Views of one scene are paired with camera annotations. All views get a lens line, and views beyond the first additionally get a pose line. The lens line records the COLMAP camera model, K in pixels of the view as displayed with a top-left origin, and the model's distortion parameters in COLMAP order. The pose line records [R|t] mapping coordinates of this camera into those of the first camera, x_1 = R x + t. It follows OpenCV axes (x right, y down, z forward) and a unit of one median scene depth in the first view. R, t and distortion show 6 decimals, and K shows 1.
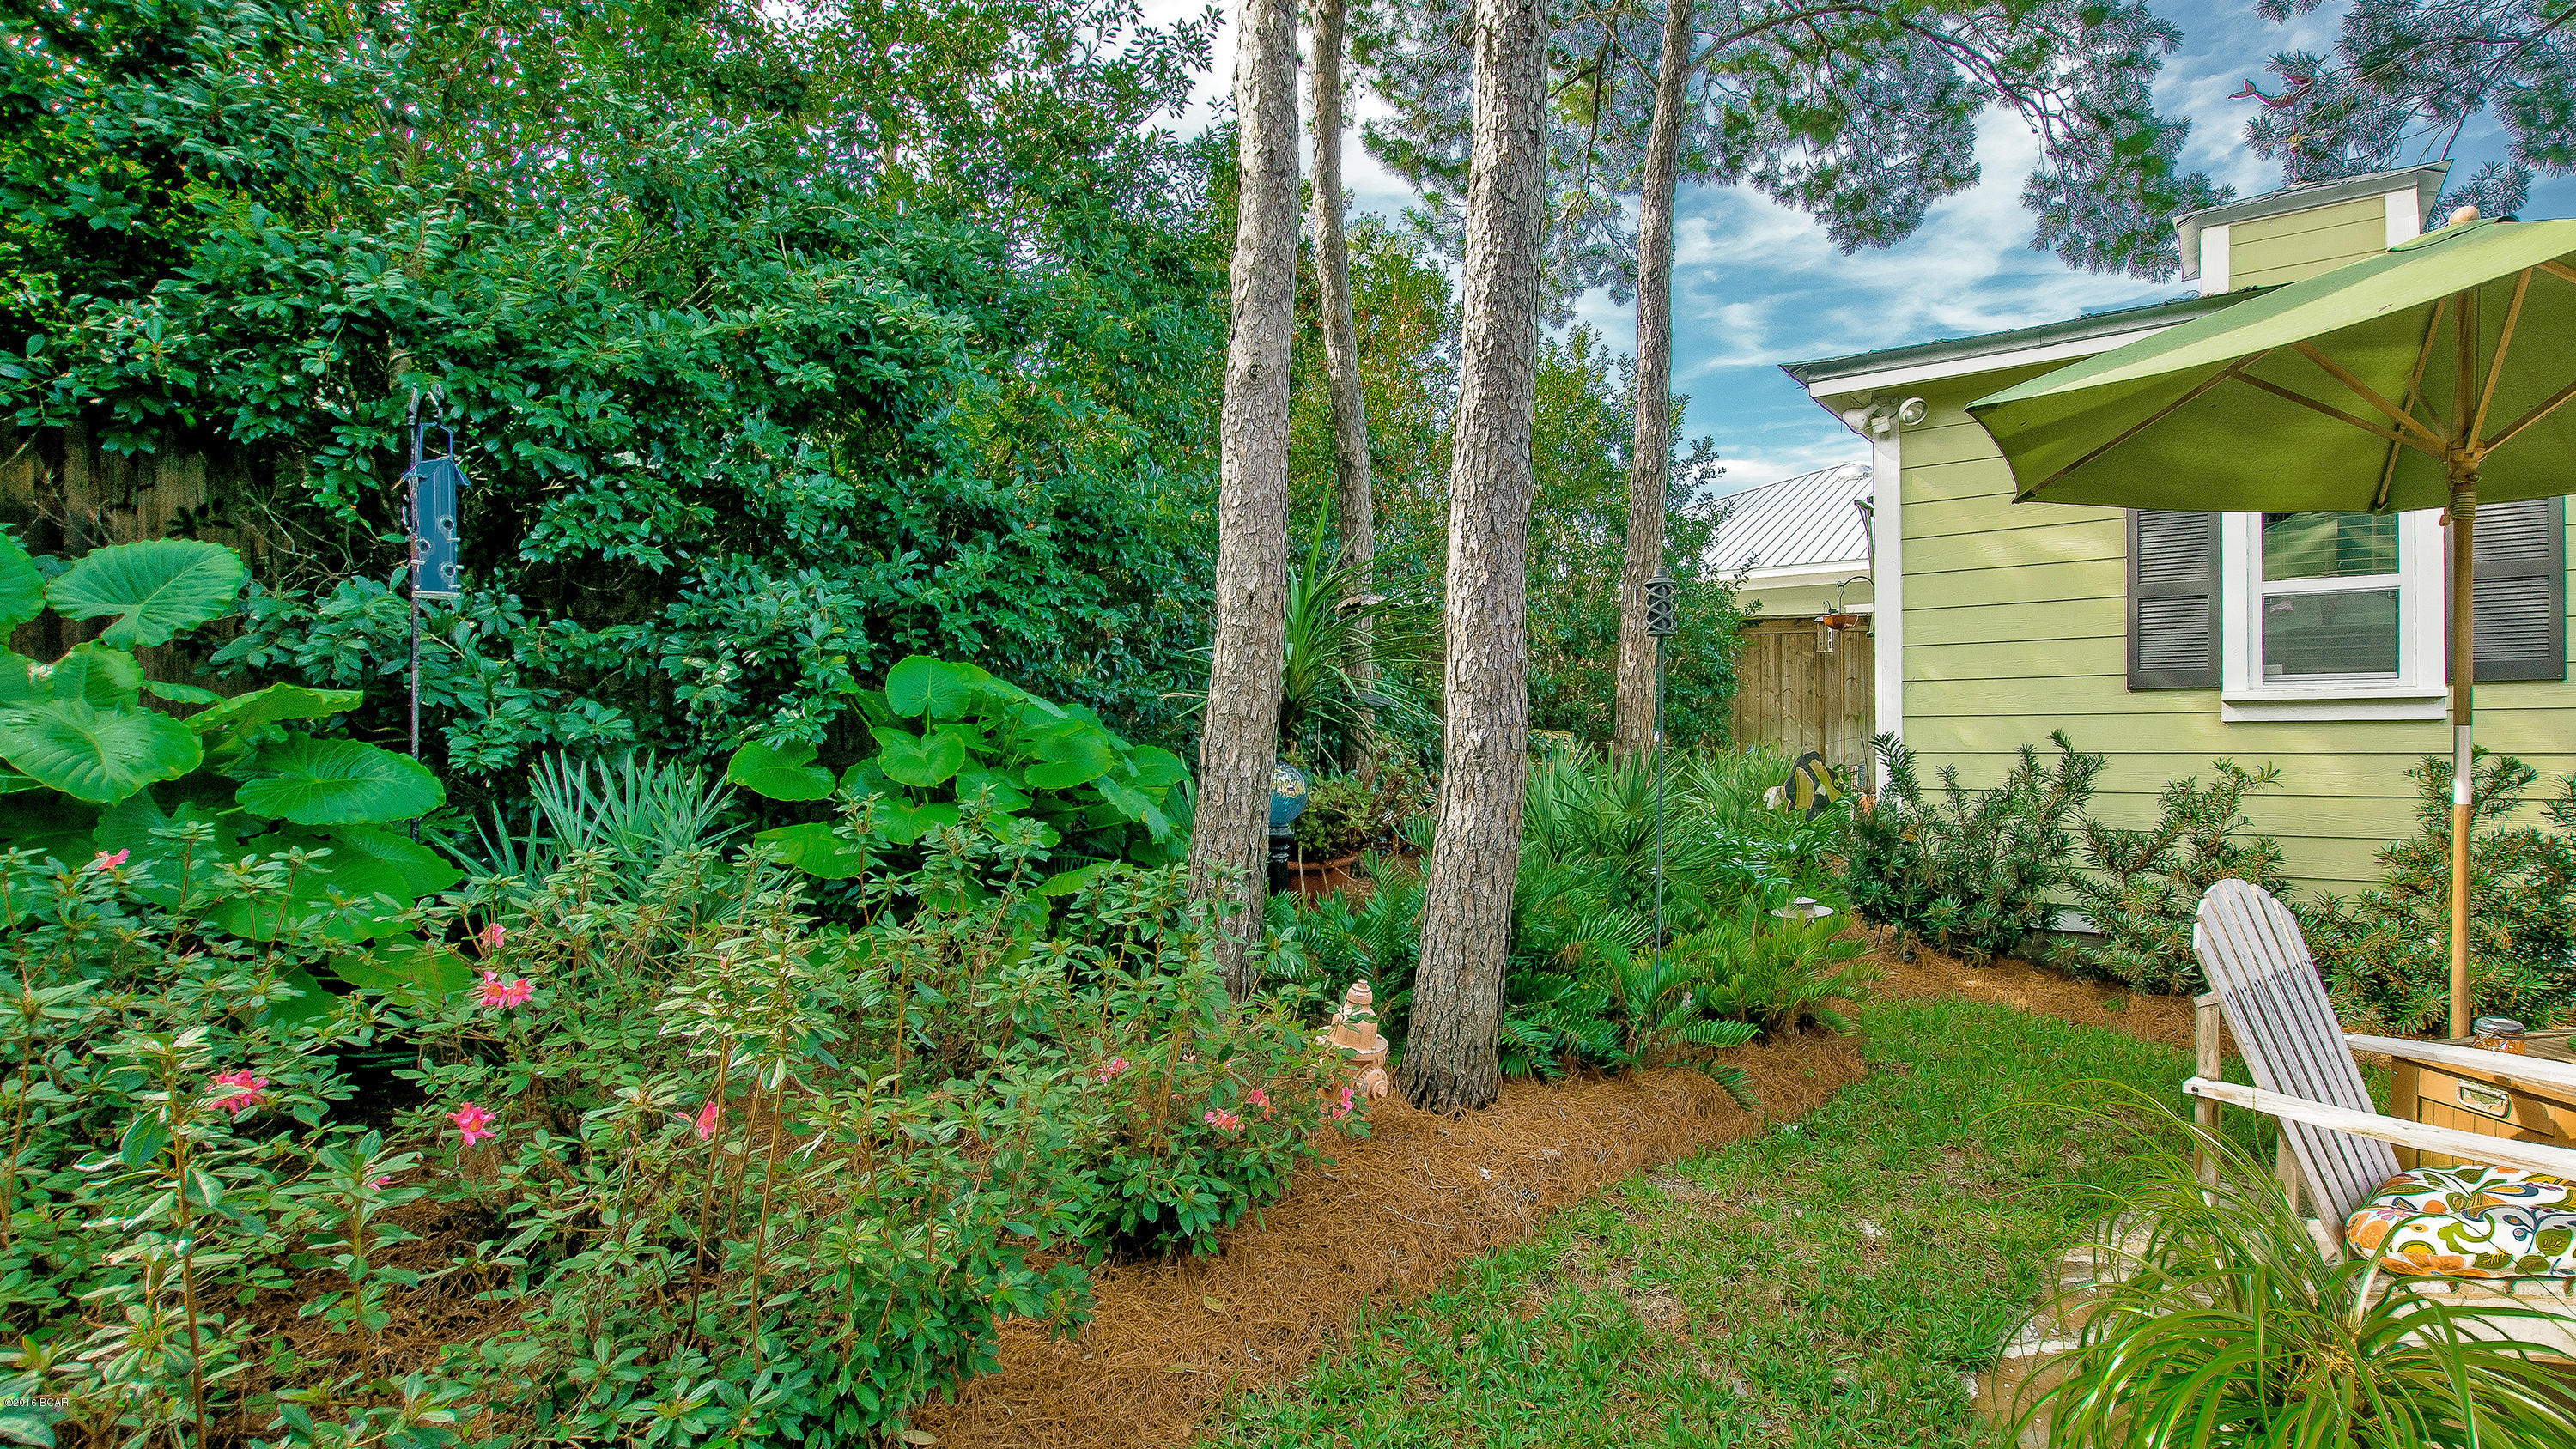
lens RADIAL K [[1100.9, 0, 1317.4], [0, 1100.9, 721.8], [0, 0, 1]] dist [-0.022728, -0.000110]
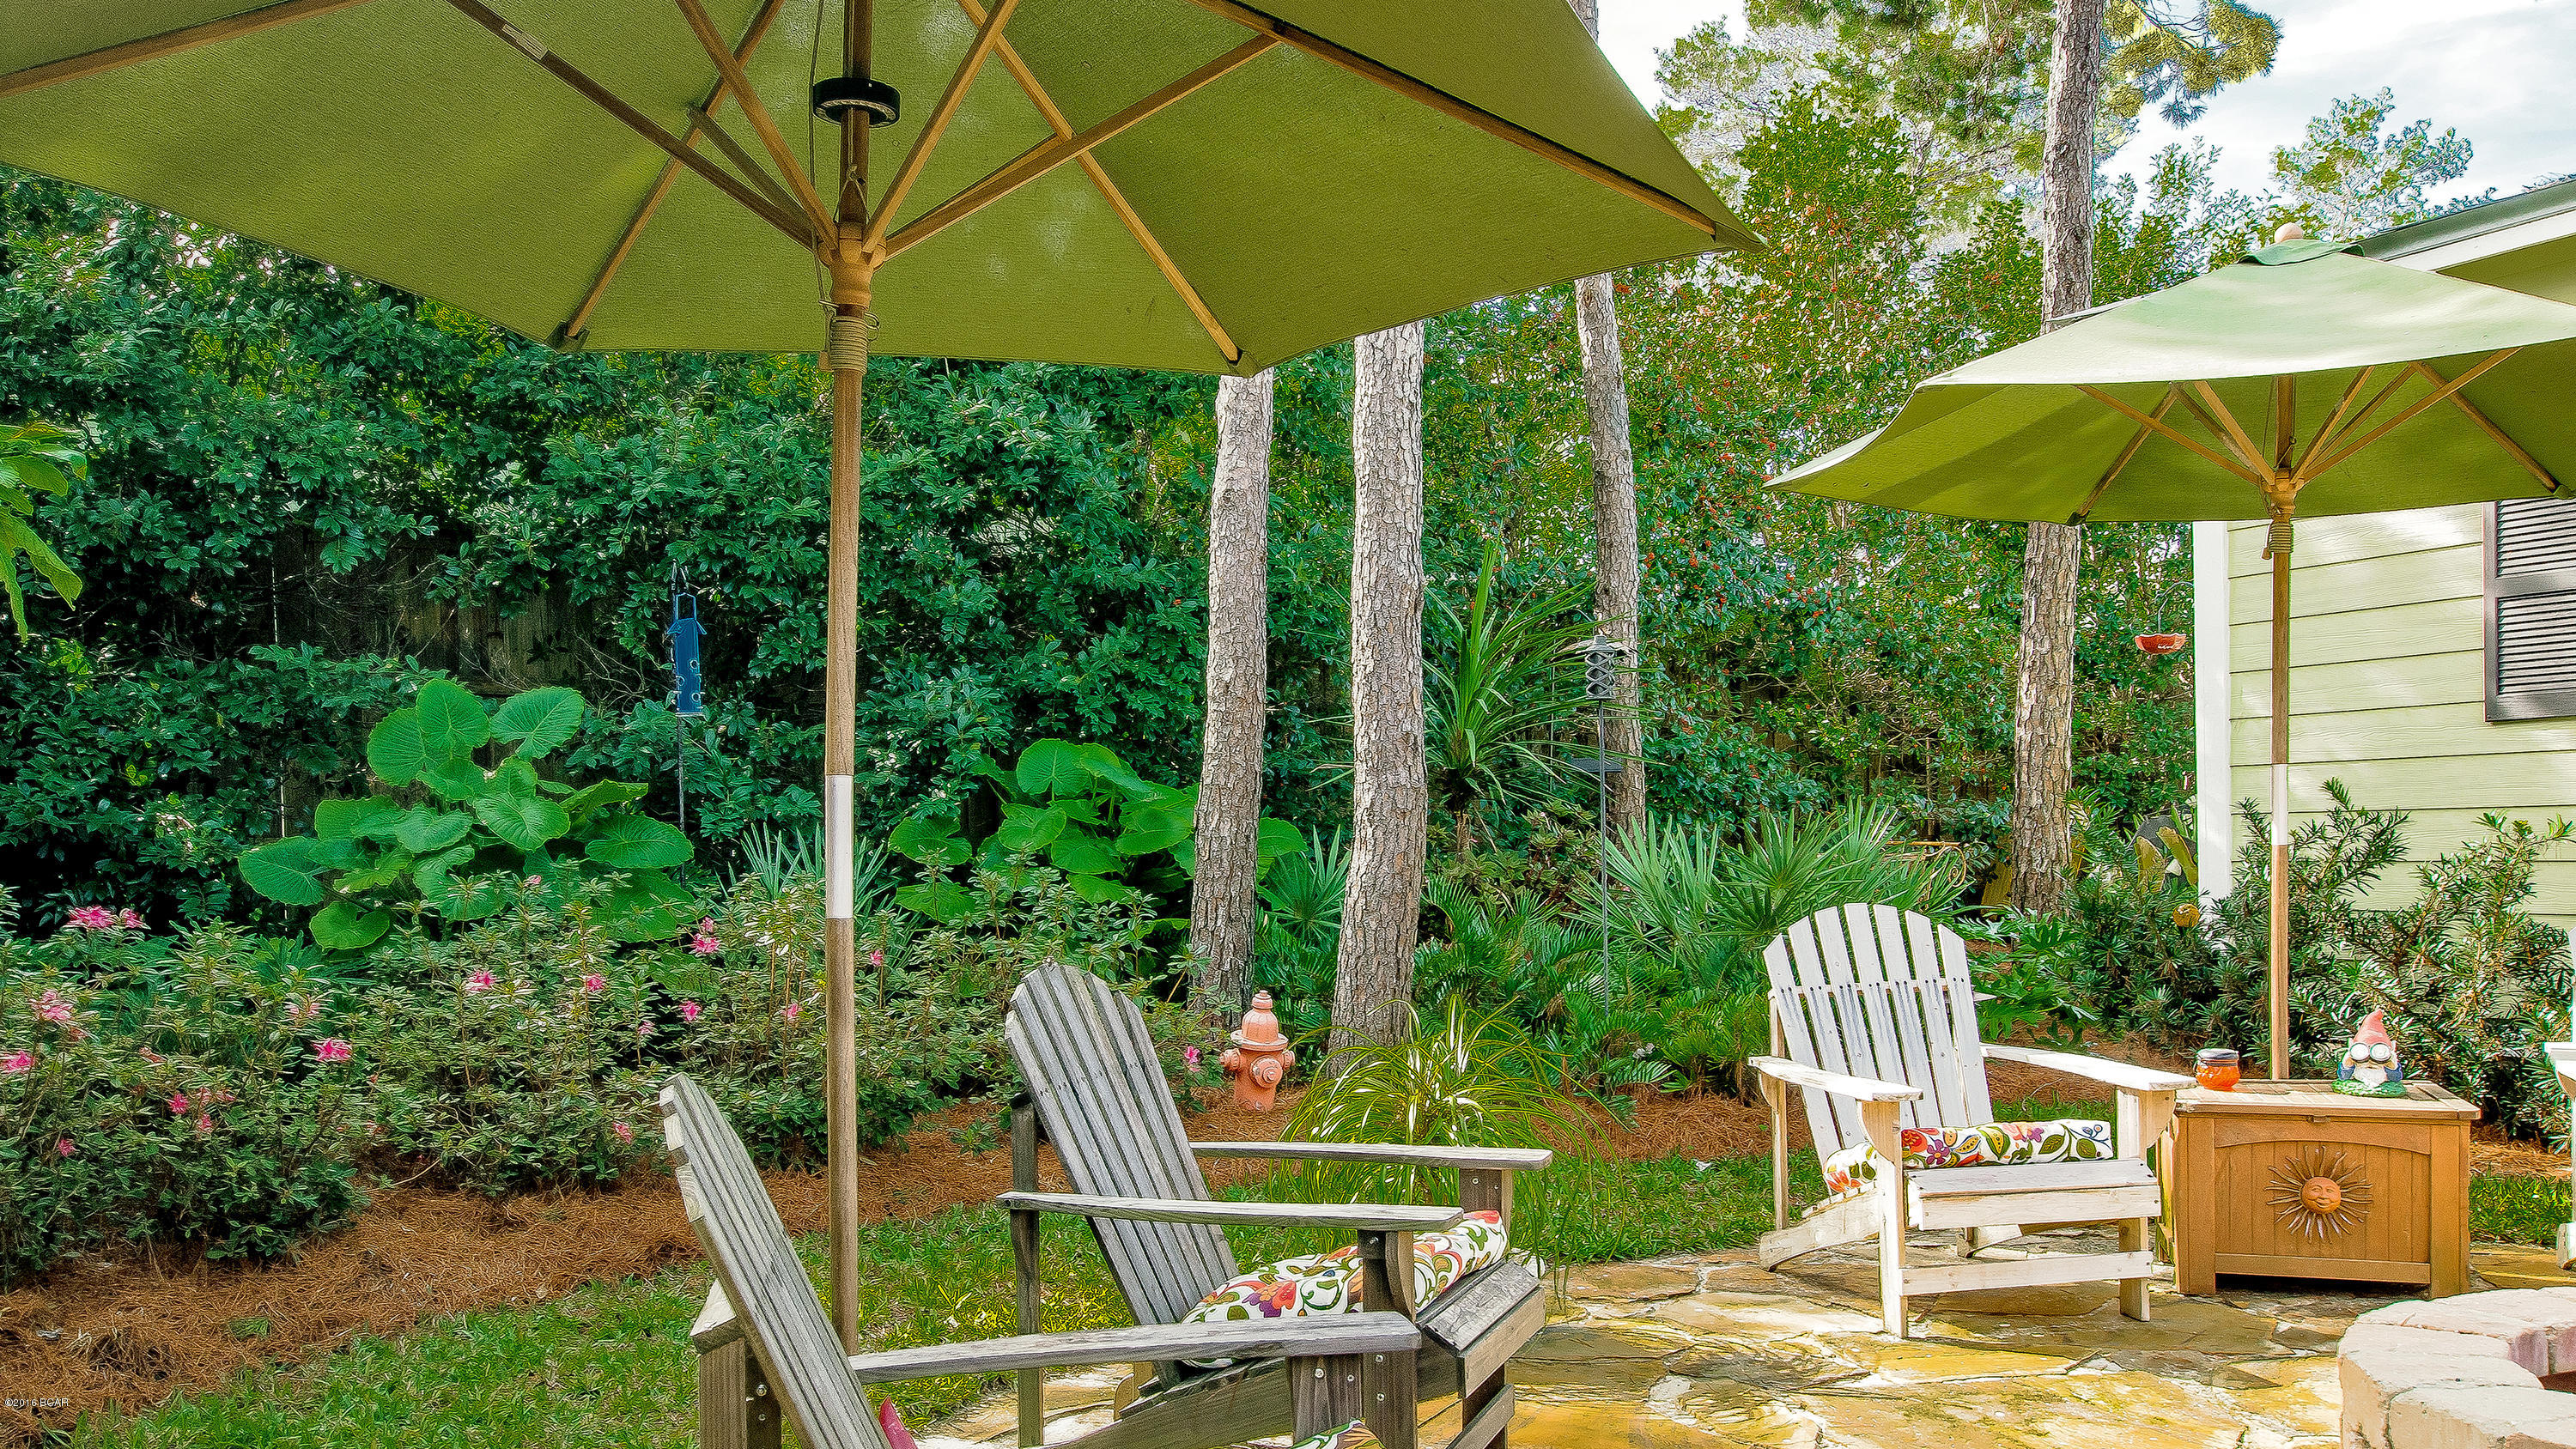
lens RADIAL K [[2272.0, 0, 1282.6], [0, 2272.0, 881.8], [0, 0, 1]] dist [0.000985, 0.002331]
pose [[0.890524, -0.005419, -0.454903, 1.032375], [0.019548, 0.999461, 0.026361, 0.032764], [0.454515, -0.032367, 0.890151, -1.092089]]
